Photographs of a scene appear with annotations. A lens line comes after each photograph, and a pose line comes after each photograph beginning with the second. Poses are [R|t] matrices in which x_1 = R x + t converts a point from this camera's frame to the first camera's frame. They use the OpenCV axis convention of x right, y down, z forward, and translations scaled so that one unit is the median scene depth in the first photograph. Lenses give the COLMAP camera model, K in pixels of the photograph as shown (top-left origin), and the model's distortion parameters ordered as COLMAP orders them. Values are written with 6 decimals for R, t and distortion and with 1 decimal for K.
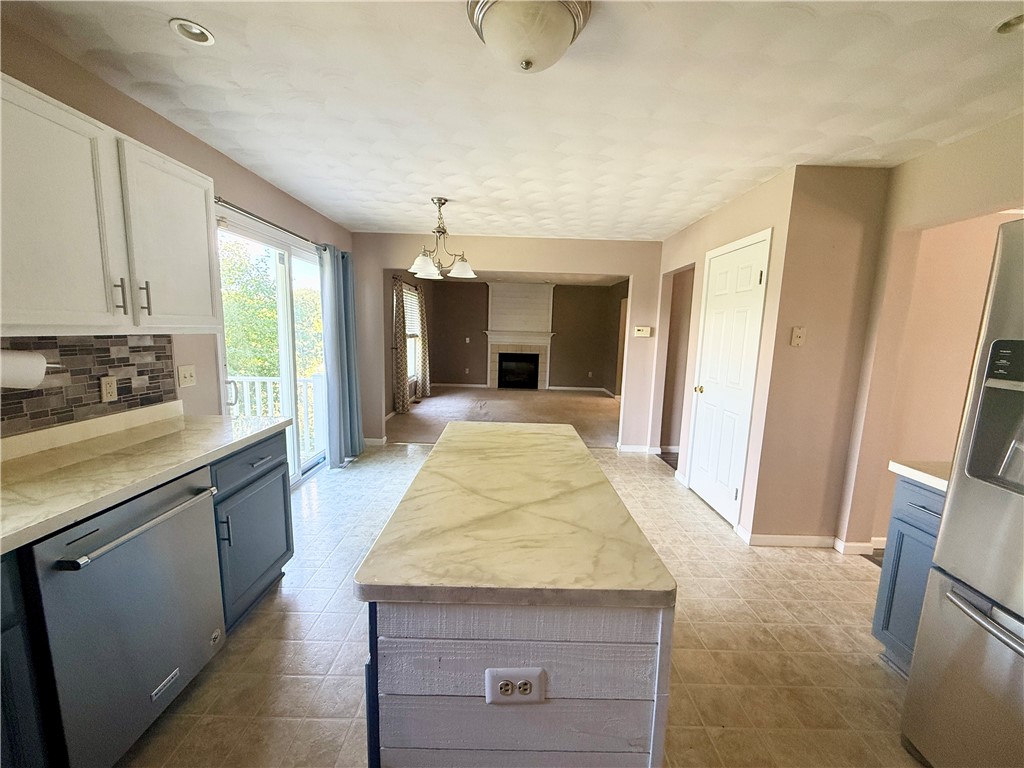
lens RADIAL K [[407.2, 0, 509.1], [0, 407.2, 386.4], [0, 0, 1]] dist [0.003212, 0.000203]
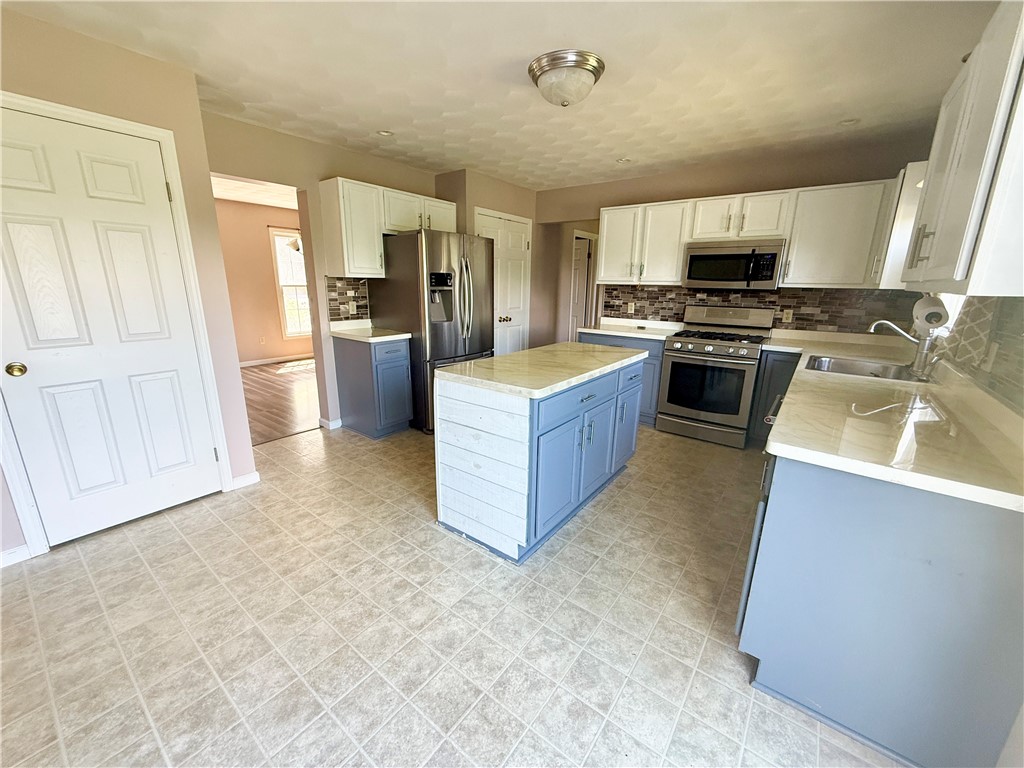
lens RADIAL K [[407.2, 0, 512.4], [0, 407.2, 383.8], [0, 0, 1]] dist [0.003212, 0.000203]
pose [[-0.793894, -0.187396, 0.578459, -0.592000], [0.049895, 0.928041, 0.369122, -0.233505], [-0.606005, 0.321906, -0.727416, 1.681857]]
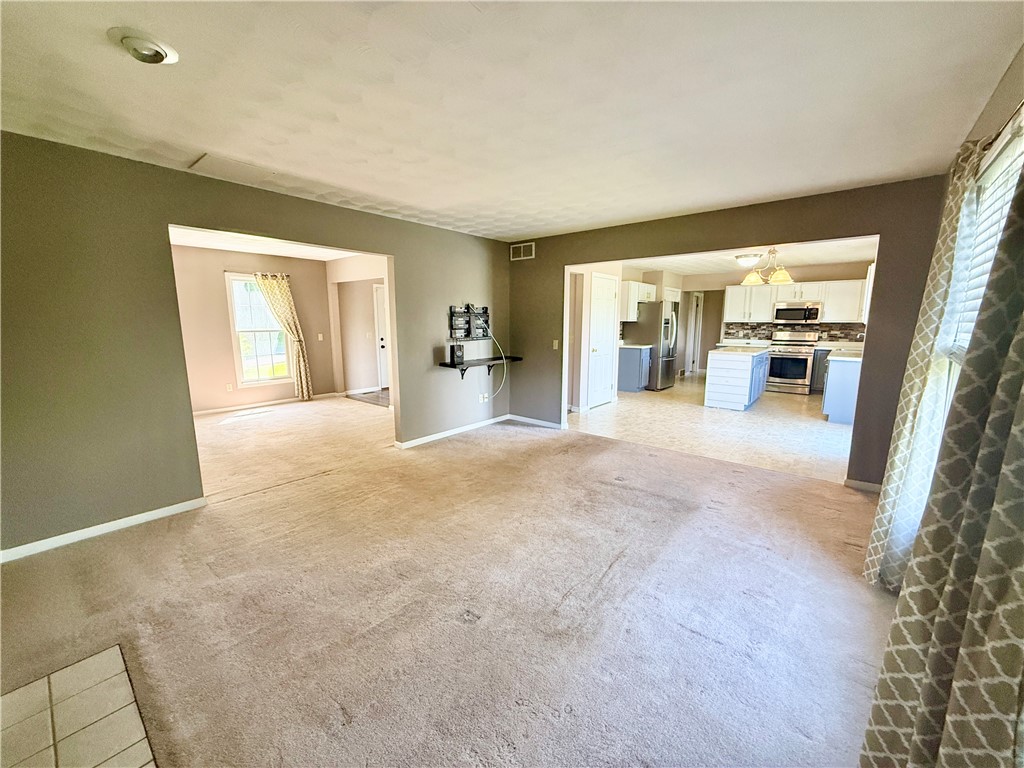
lens RADIAL K [[407.2, 0, 512.4], [0, 407.2, 388.3], [0, 0, 1]] dist [0.003212, 0.000203]
pose [[-0.768269, -0.132952, 0.626169, -0.672630], [0.071210, 0.954371, 0.290008, -0.636255], [-0.636154, 0.267393, -0.723746, 4.324157]]
